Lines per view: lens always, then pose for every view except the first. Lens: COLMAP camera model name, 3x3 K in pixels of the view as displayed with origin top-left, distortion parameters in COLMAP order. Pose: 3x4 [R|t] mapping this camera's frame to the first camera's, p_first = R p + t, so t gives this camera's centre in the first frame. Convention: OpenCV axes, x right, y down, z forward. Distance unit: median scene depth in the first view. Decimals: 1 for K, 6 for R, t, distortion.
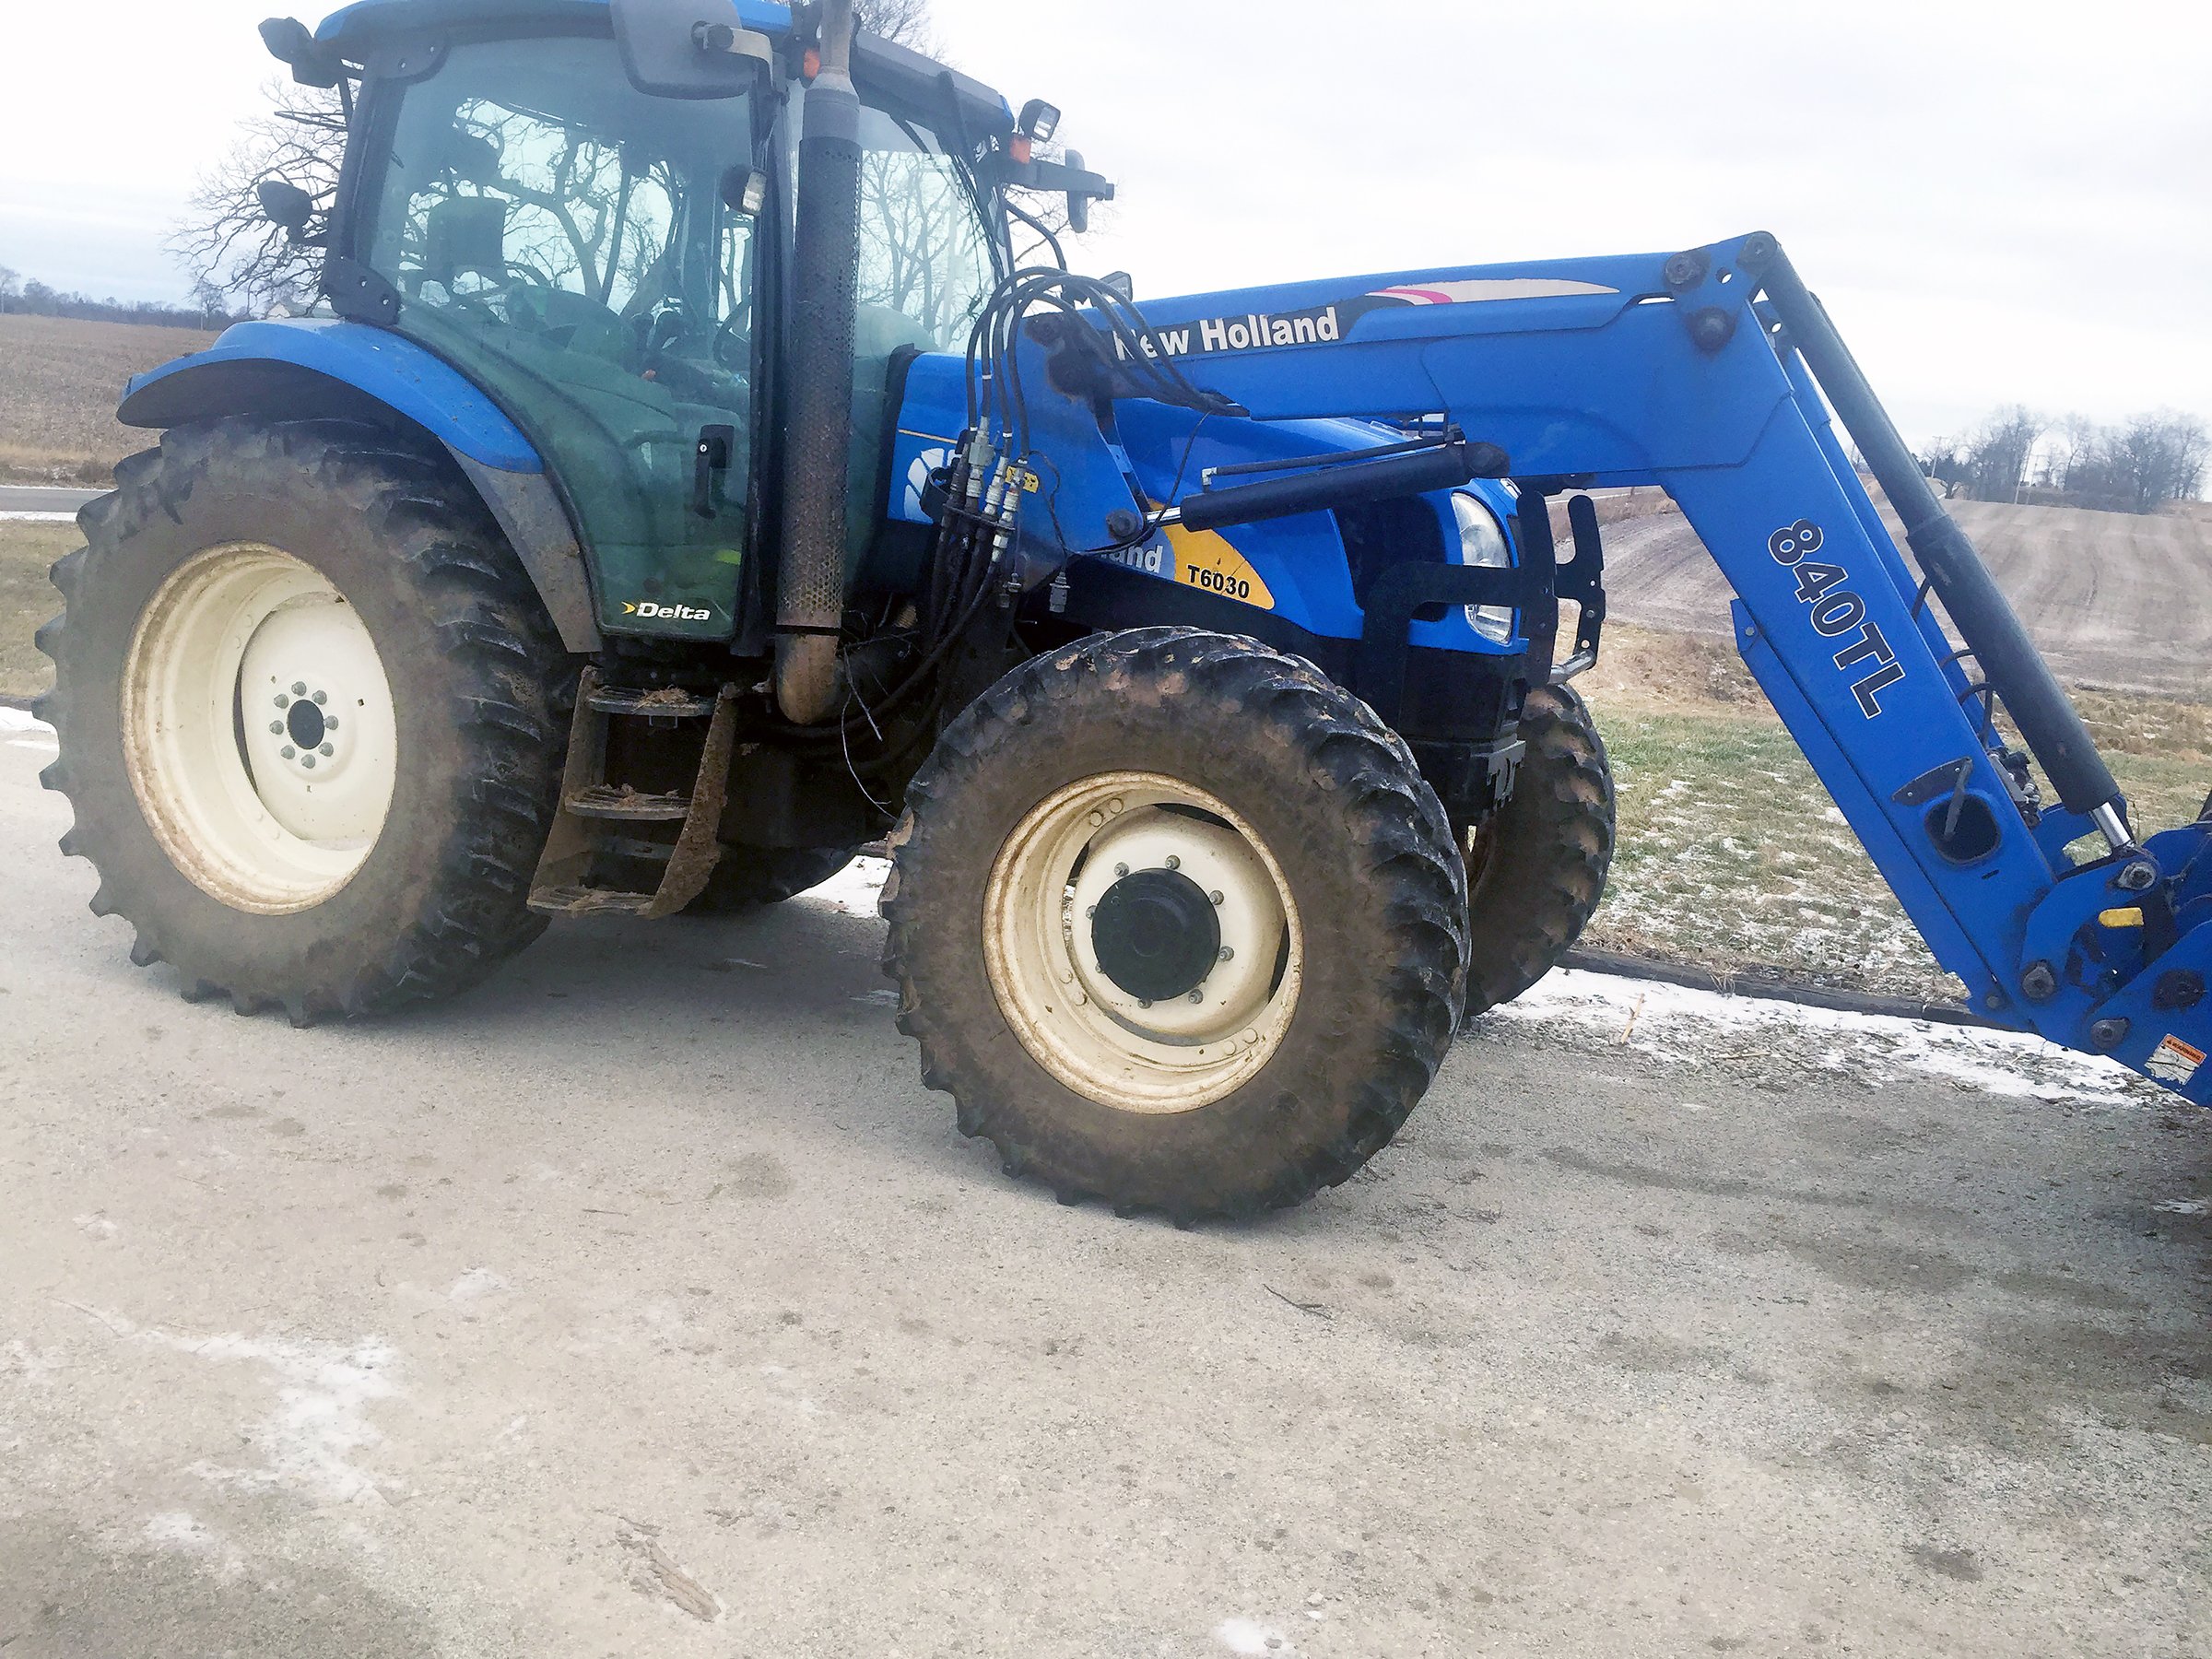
lens RADIAL K [[1794.2, 0, 1049.4], [0, 1794.2, 802.7], [0, 0, 1]] dist [0.065517, -0.094570]
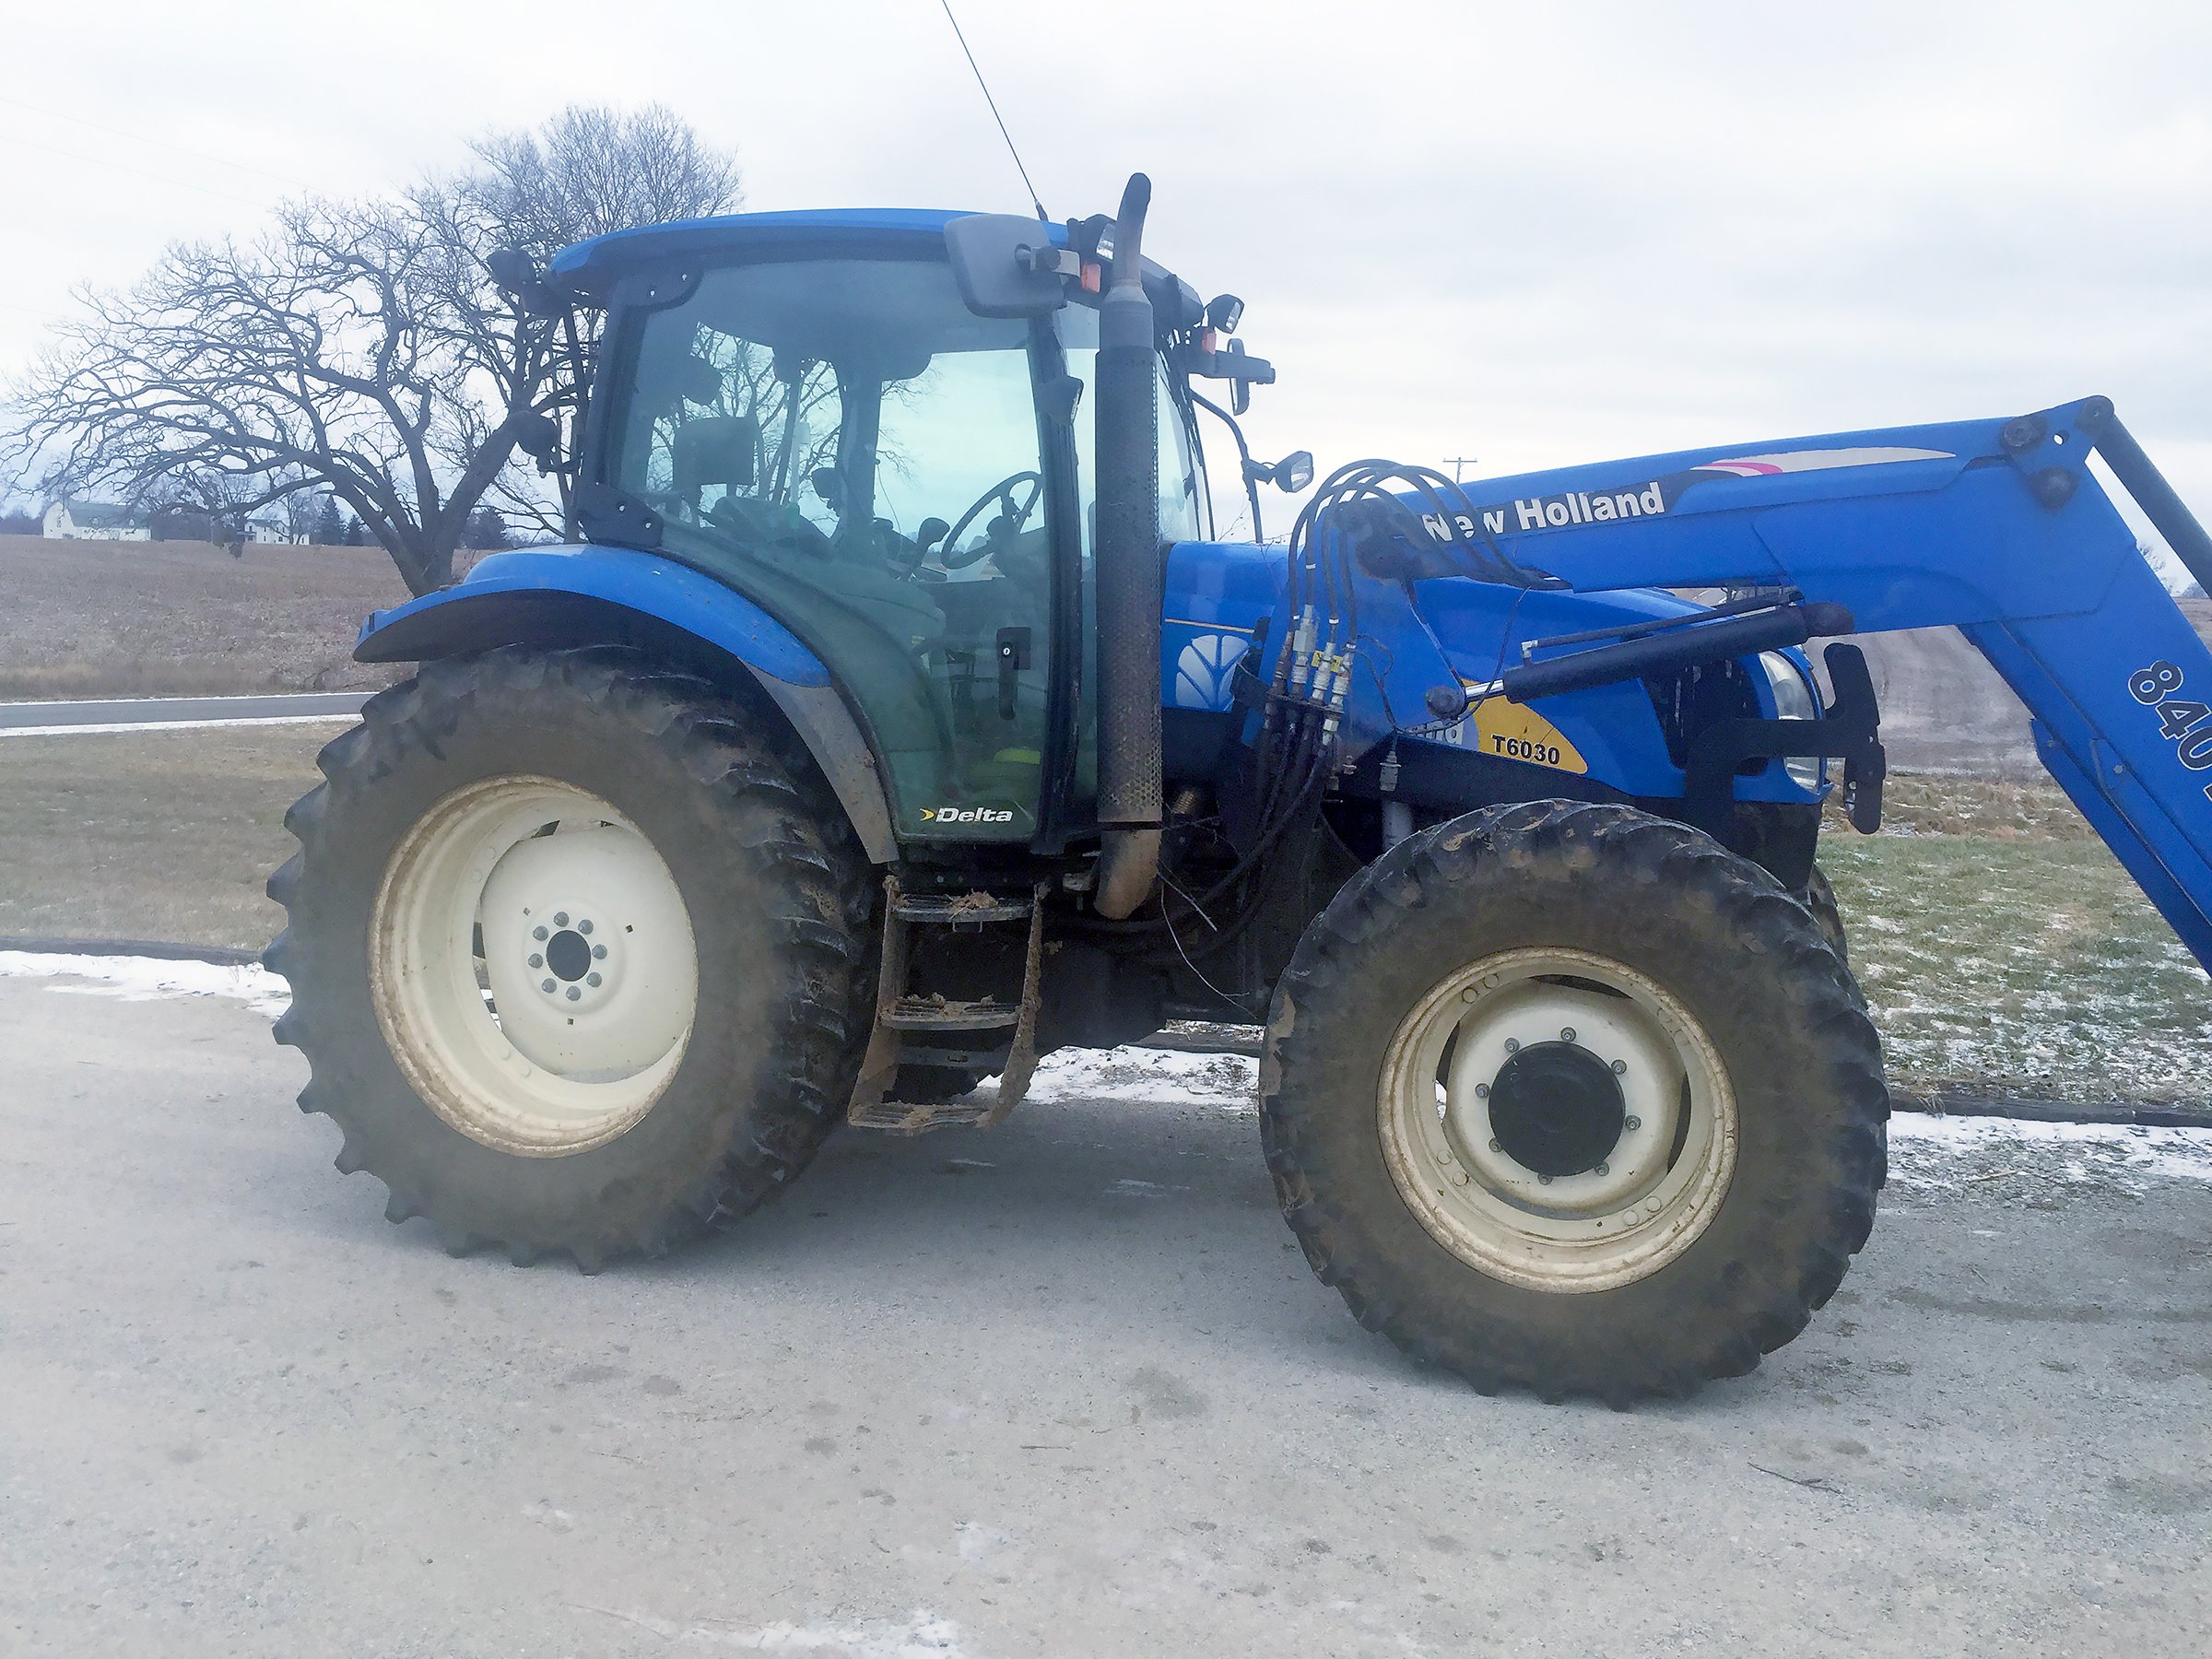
lens RADIAL K [[1794.2, 0, 1049.4], [0, 1794.2, 802.7], [0, 0, 1]] dist [0.065517, -0.094570]
pose [[0.994236, -0.067625, 0.083192, -0.261030], [0.074256, 0.994075, -0.079382, -0.032785], [-0.077330, 0.085102, 0.993367, 0.013738]]
